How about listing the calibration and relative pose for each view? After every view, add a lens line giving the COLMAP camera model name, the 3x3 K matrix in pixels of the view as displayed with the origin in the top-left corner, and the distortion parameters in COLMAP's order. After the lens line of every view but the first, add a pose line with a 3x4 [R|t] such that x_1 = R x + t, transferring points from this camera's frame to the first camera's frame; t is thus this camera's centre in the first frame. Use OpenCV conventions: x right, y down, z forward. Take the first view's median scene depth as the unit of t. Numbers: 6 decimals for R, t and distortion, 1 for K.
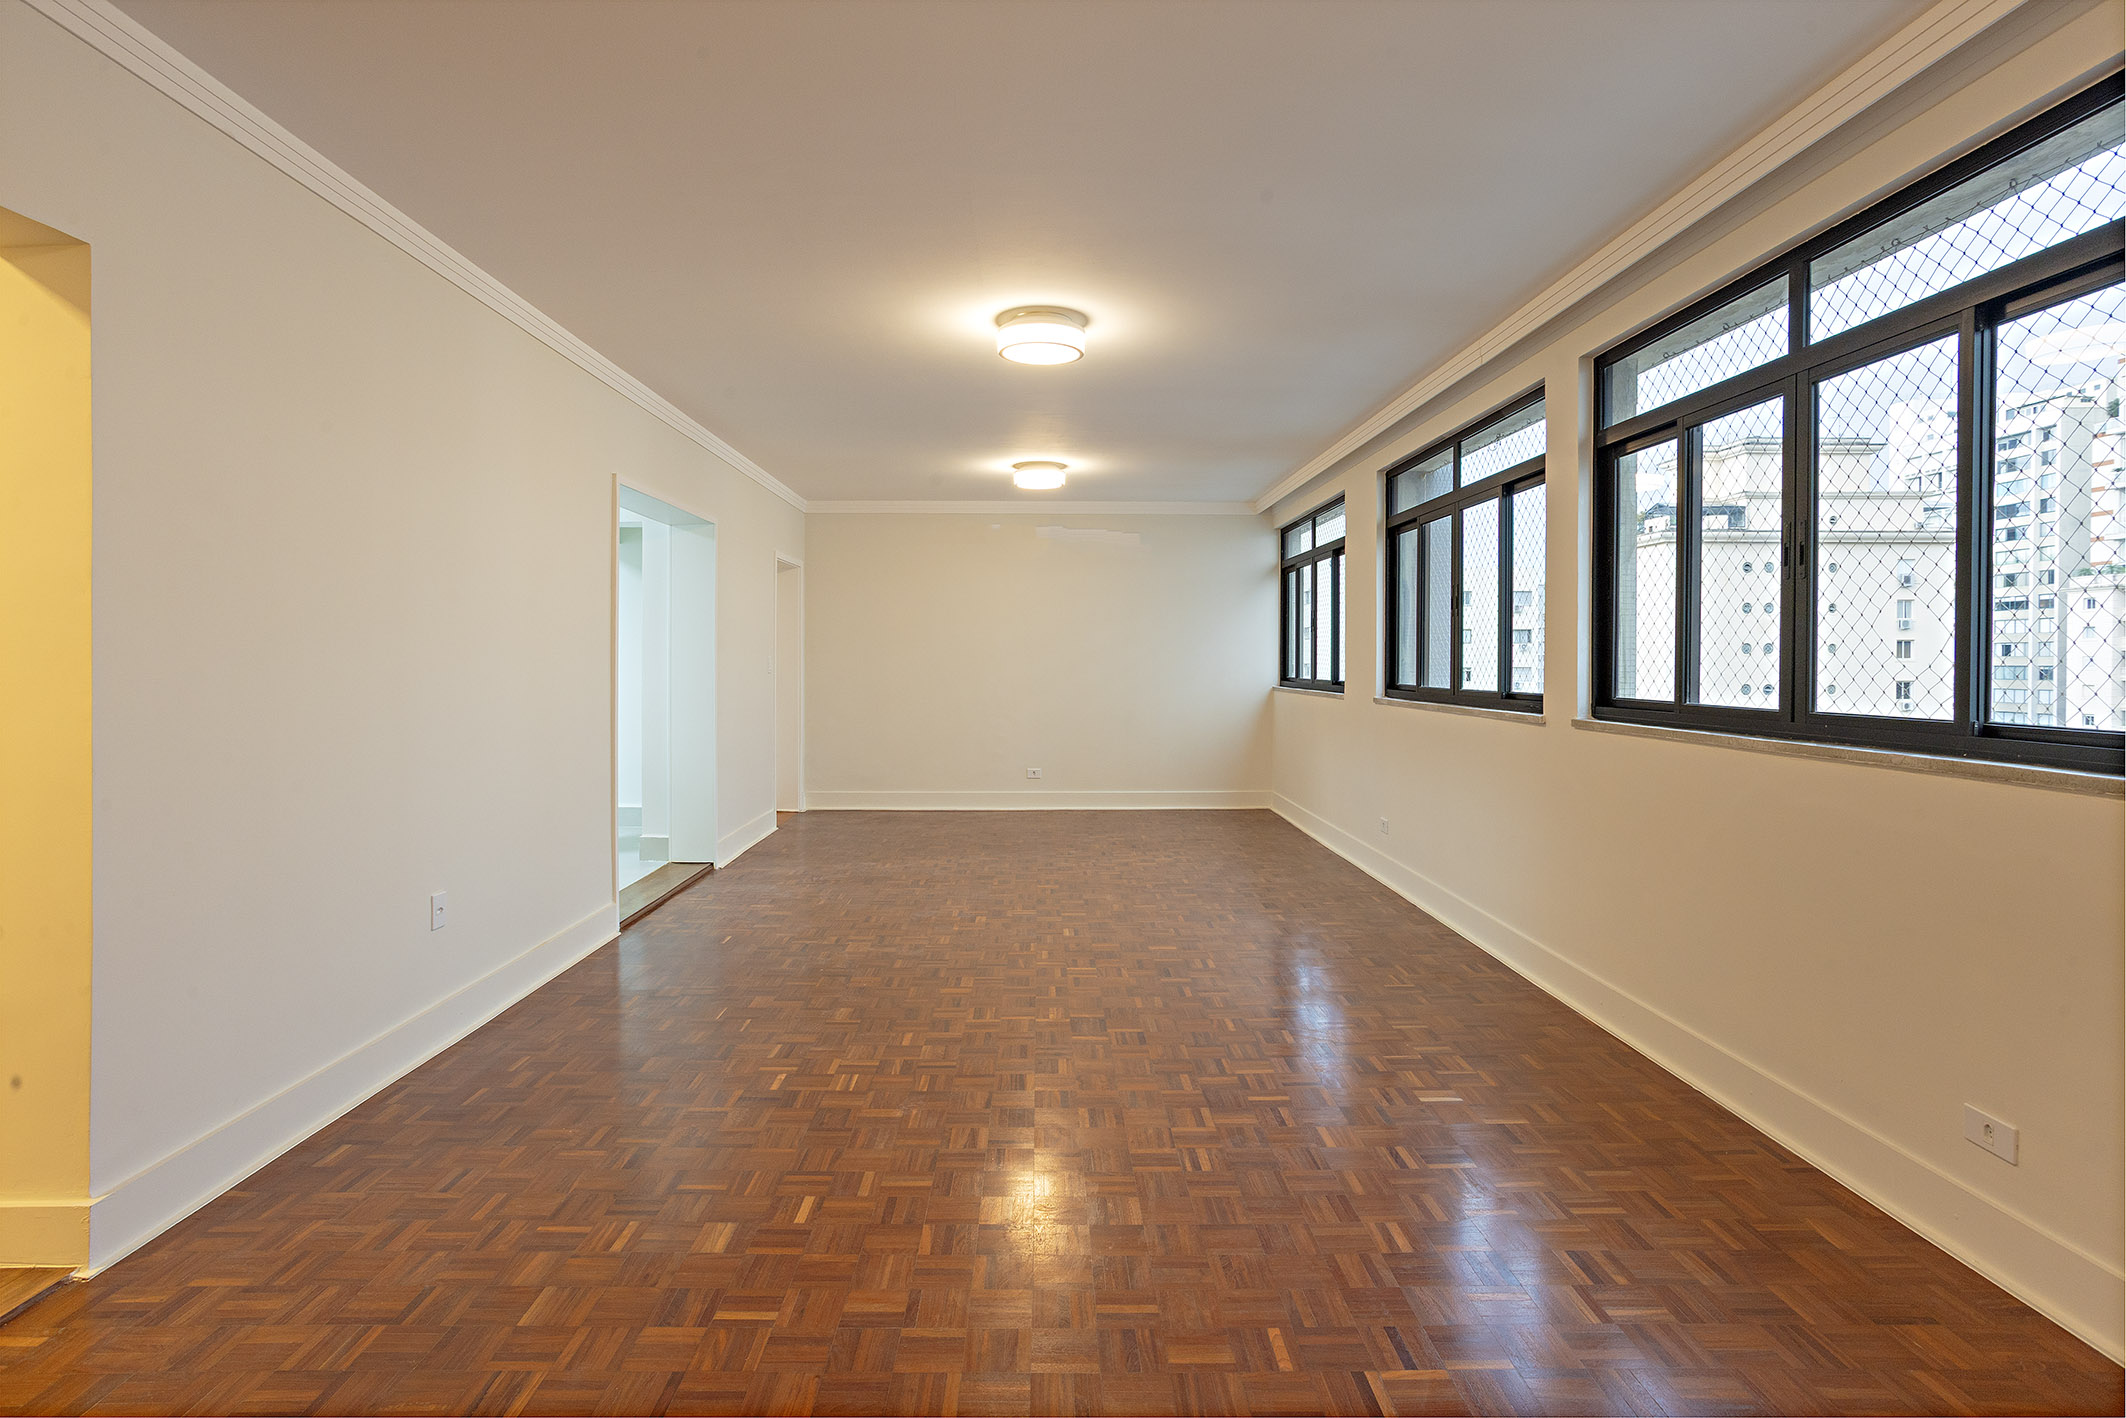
lens RADIAL K [[1036.4, 0, 1054.6], [0, 1036.4, 675.7], [0, 0, 1]] dist [-0.059987, 0.027656]
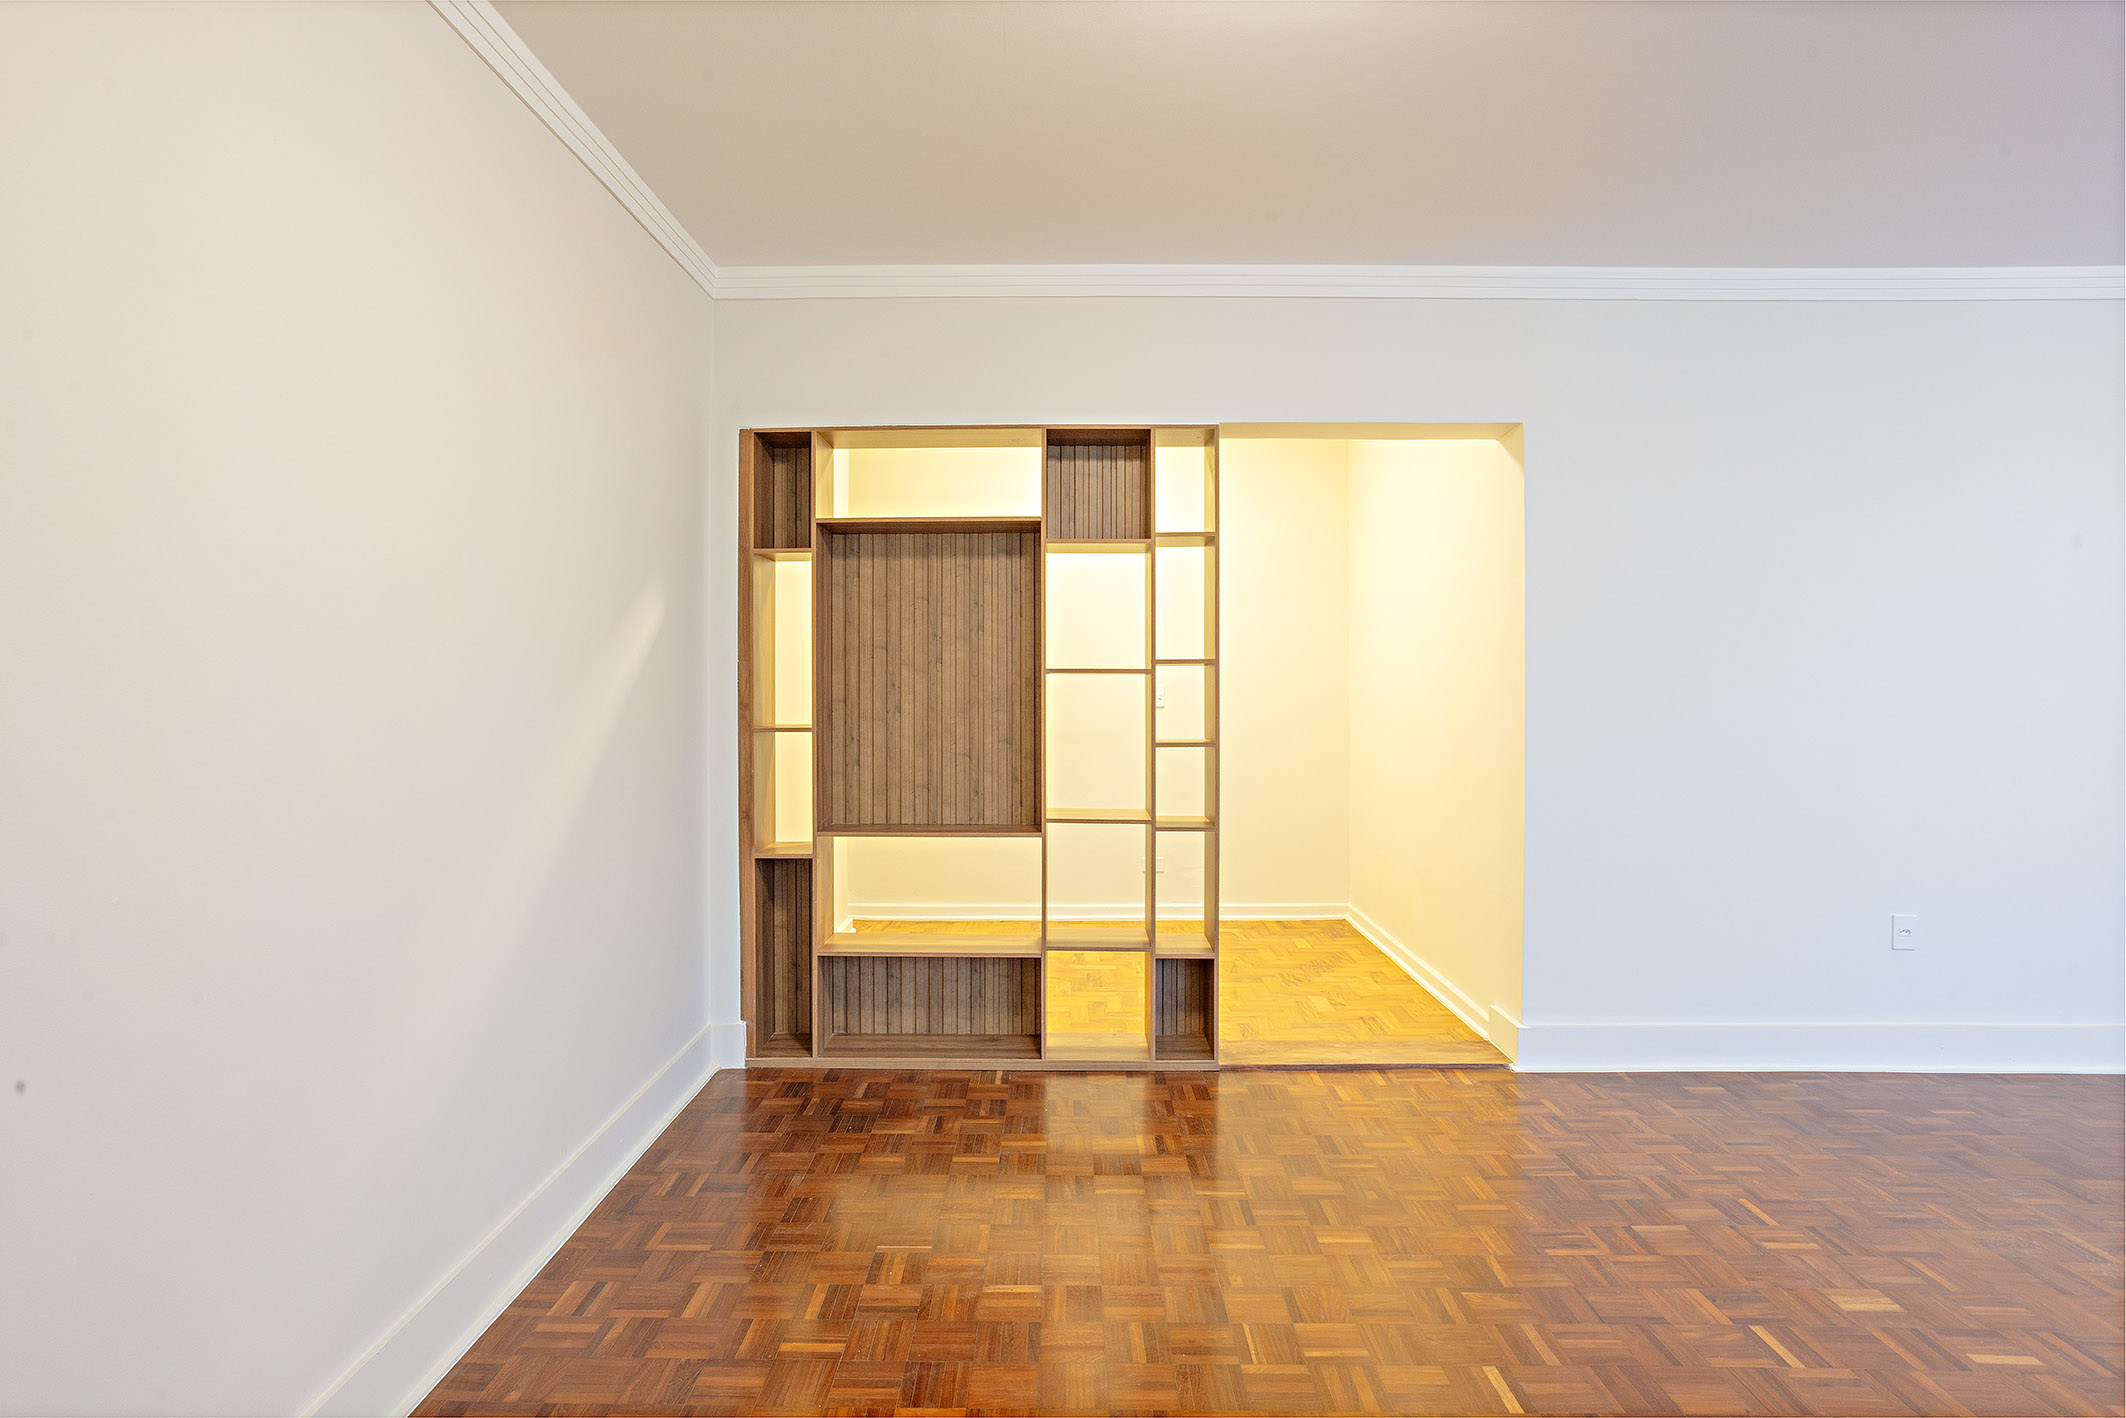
lens RADIAL K [[1036.4, 0, 1054.6], [0, 1036.4, 675.7], [0, 0, 1]] dist [-0.059987, 0.027656]
pose [[-0.018727, -0.005183, -0.999811, 0.641517], [-0.012840, 0.999905, -0.004943, -0.008191], [0.999742, 0.012745, -0.018792, 0.283219]]
